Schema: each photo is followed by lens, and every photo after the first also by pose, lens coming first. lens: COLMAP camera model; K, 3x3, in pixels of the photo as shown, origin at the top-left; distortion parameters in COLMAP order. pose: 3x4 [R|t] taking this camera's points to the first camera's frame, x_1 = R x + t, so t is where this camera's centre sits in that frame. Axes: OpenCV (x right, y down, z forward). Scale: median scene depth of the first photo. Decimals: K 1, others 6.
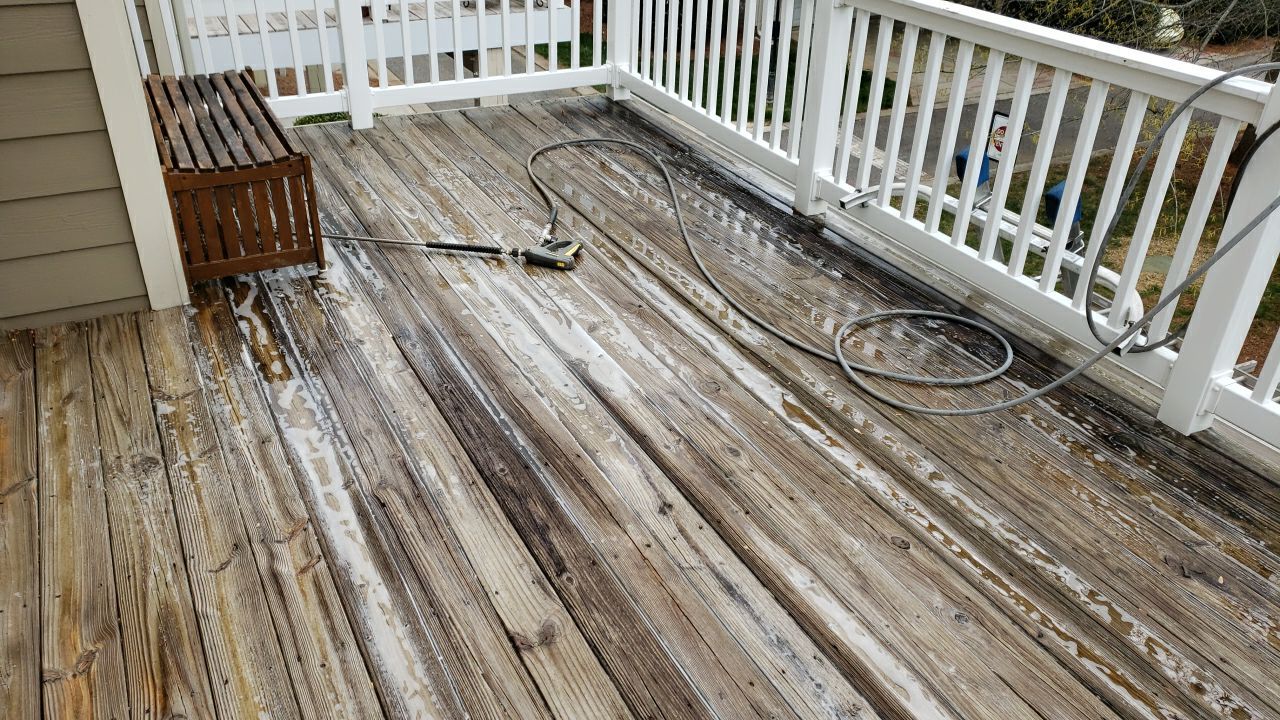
lens RADIAL K [[995.4, 0, 638.5], [0, 995.4, 365.6], [0, 0, 1]] dist [-0.016865, 0.002858]
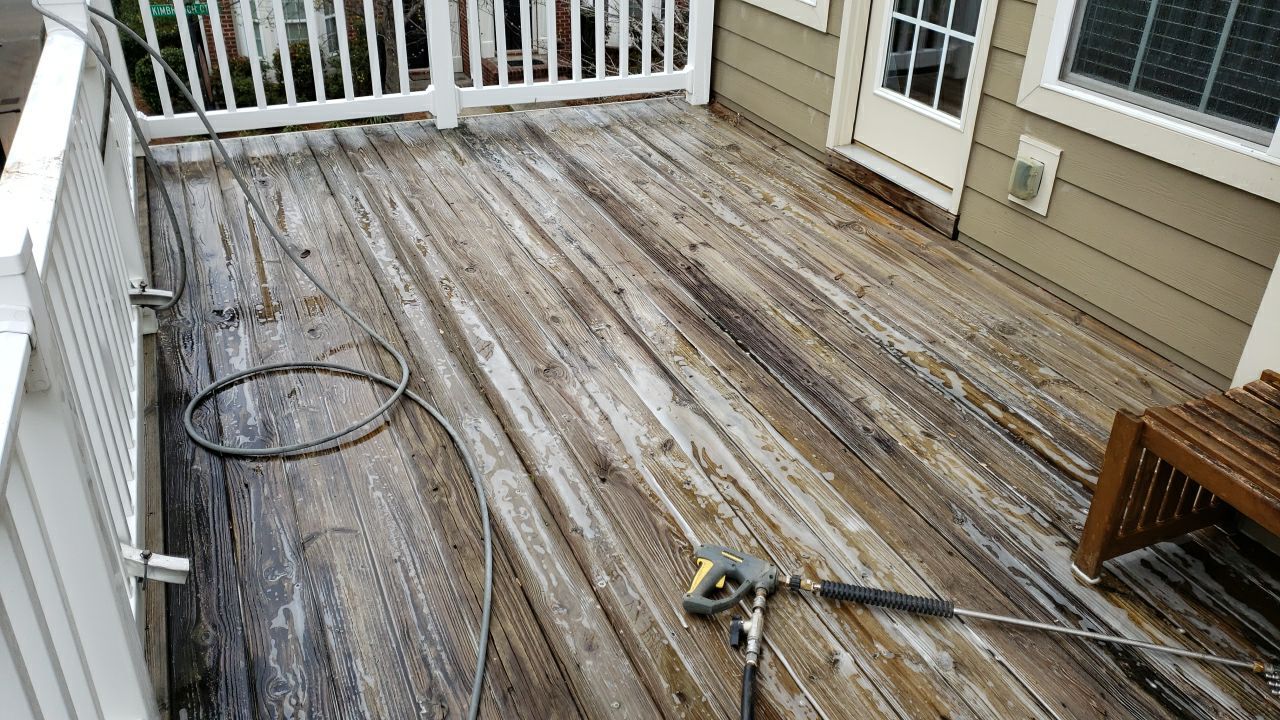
lens RADIAL K [[995.4, 0, 633.9], [0, 995.4, 352.4], [0, 0, 1]] dist [-0.016865, 0.002858]
pose [[-0.995610, -0.085550, 0.037966, -0.050408], [-0.010985, 0.509644, 0.860315, -0.921681], [-0.092950, 0.856122, -0.508347, 1.579901]]
